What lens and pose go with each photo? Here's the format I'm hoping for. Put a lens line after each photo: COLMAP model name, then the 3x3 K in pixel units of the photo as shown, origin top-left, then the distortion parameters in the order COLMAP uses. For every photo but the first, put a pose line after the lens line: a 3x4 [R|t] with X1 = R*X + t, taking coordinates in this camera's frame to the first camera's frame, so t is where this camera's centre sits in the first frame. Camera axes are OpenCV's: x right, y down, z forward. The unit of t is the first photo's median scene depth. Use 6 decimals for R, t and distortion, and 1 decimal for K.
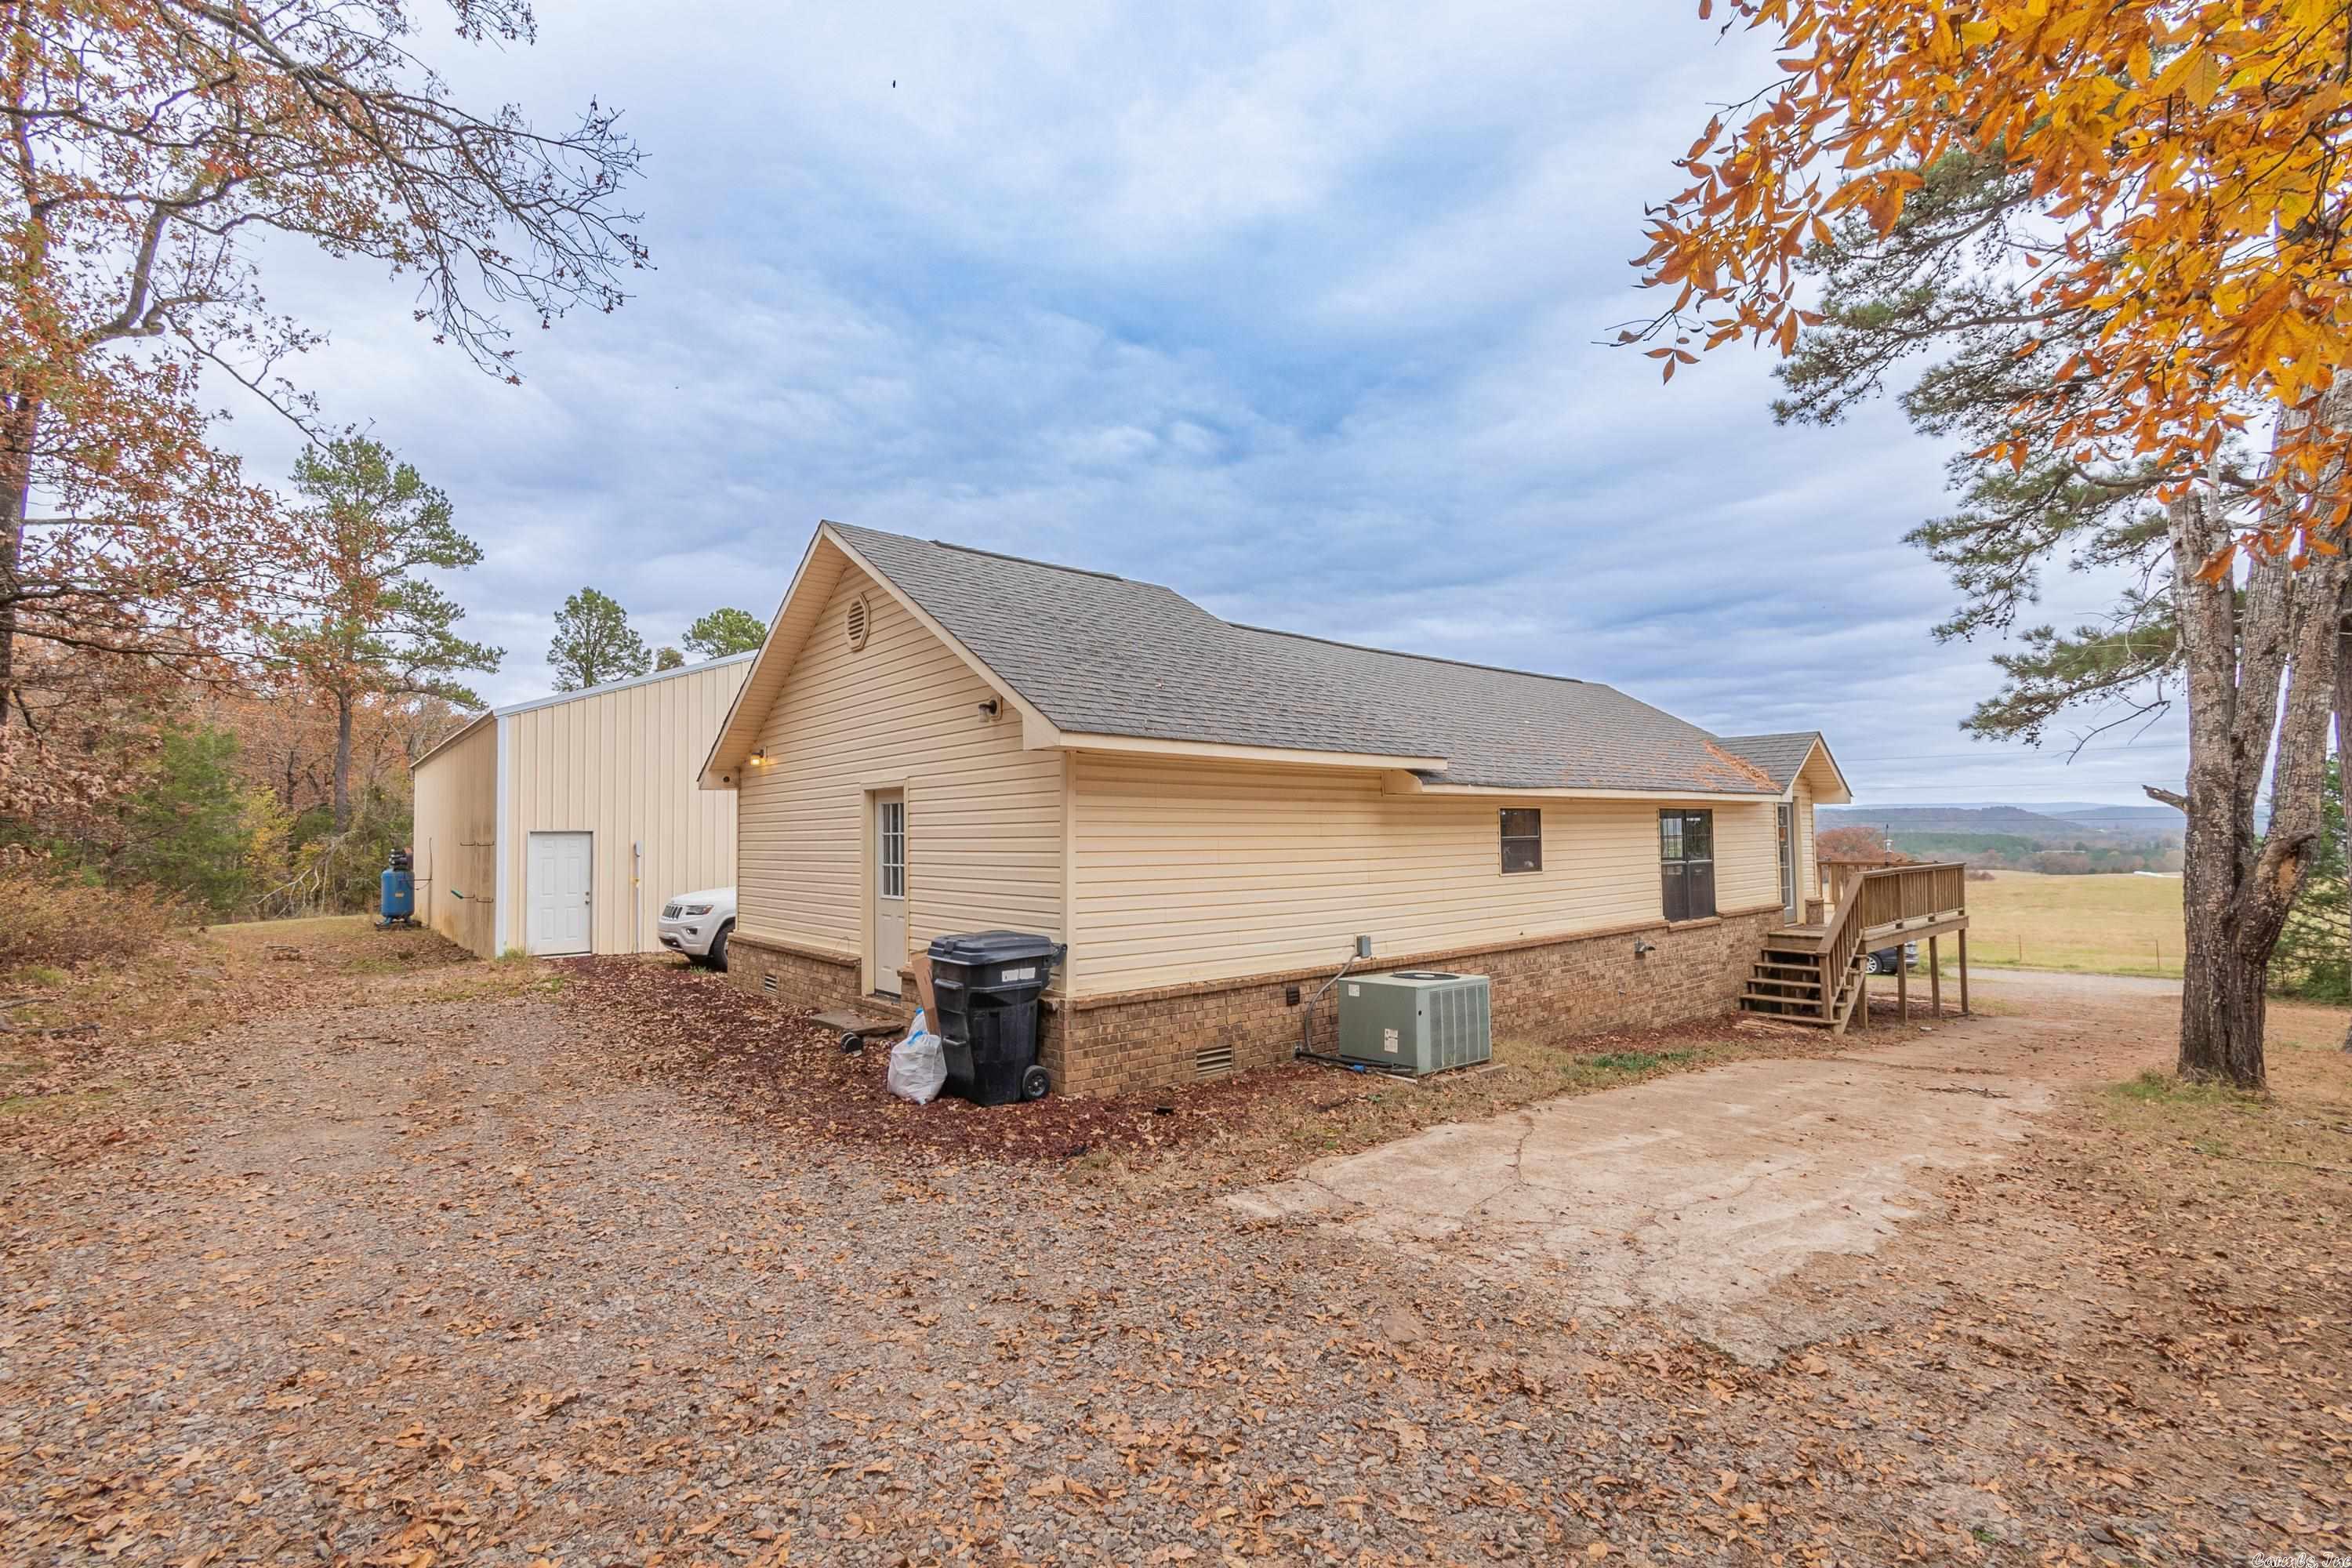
lens RADIAL K [[1040.8, 0, 1172.3], [0, 1040.8, 793.3], [0, 0, 1]] dist [0.002182, -0.000791]
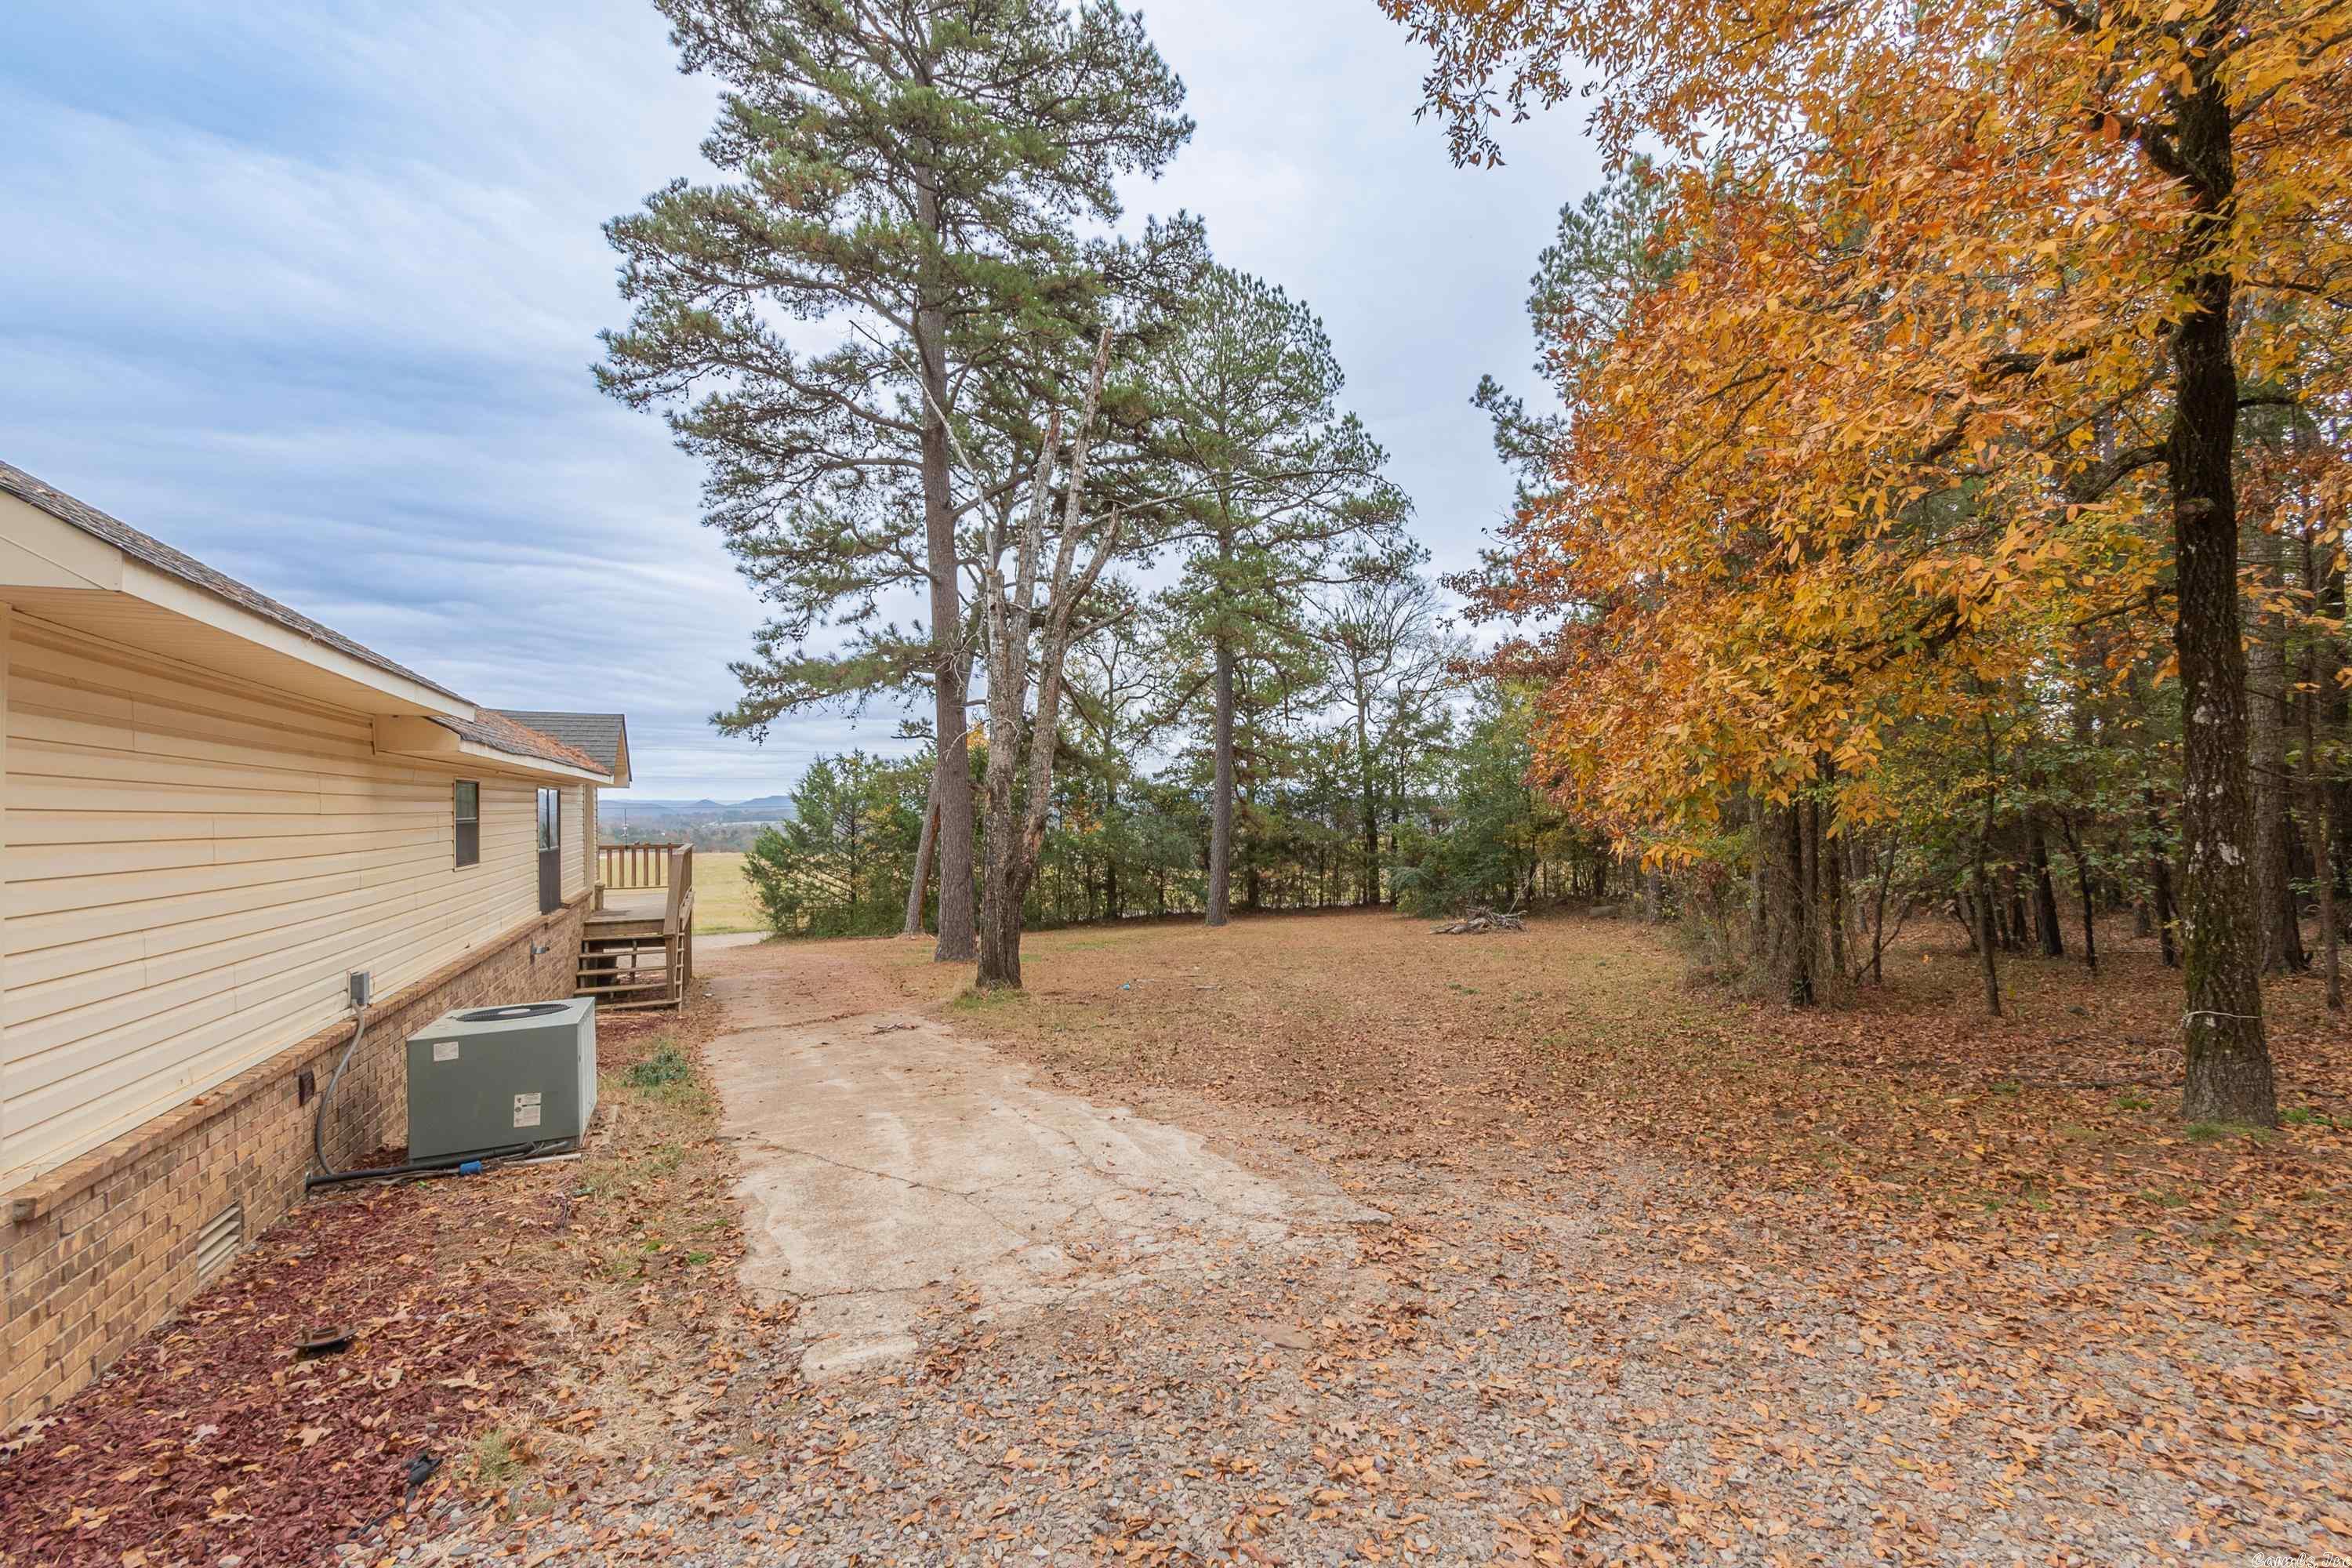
lens RADIAL K [[1040.8, 0, 1172.3], [0, 1040.8, 793.3], [0, 0, 1]] dist [0.002182, -0.000791]
pose [[0.293039, 0.021546, 0.955858, -0.331604], [-0.029884, 0.999464, -0.013367, 0.025338], [-0.955633, -0.024648, 0.293526, 0.401977]]
